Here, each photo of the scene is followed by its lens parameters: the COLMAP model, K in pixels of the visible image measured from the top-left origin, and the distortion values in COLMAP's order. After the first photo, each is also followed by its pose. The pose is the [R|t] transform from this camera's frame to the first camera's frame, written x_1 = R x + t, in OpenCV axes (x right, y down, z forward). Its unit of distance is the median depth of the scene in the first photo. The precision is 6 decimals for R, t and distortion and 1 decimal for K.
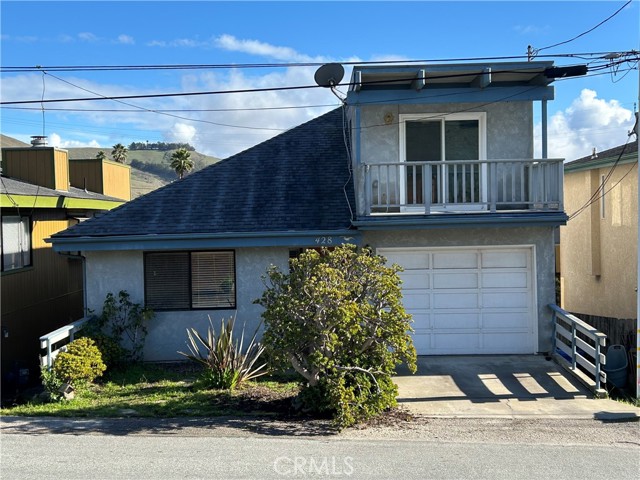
lens RADIAL K [[855.4, 0, 320.2], [0, 855.4, 238.2], [0, 0, 1]] dist [-0.006392, 0.000000]
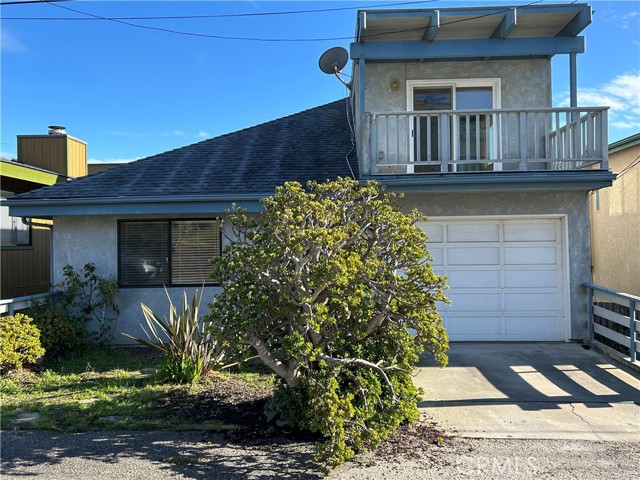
lens RADIAL K [[566.3, 0, 319.4], [0, 566.3, 241.3], [0, 0, 1]] dist [-0.013091, -0.024766]
pose [[0.999541, 0.005949, -0.029717, 0.019575], [-0.007112, 0.999206, -0.039199, 0.061931], [0.029460, 0.039392, 0.998789, 0.444567]]
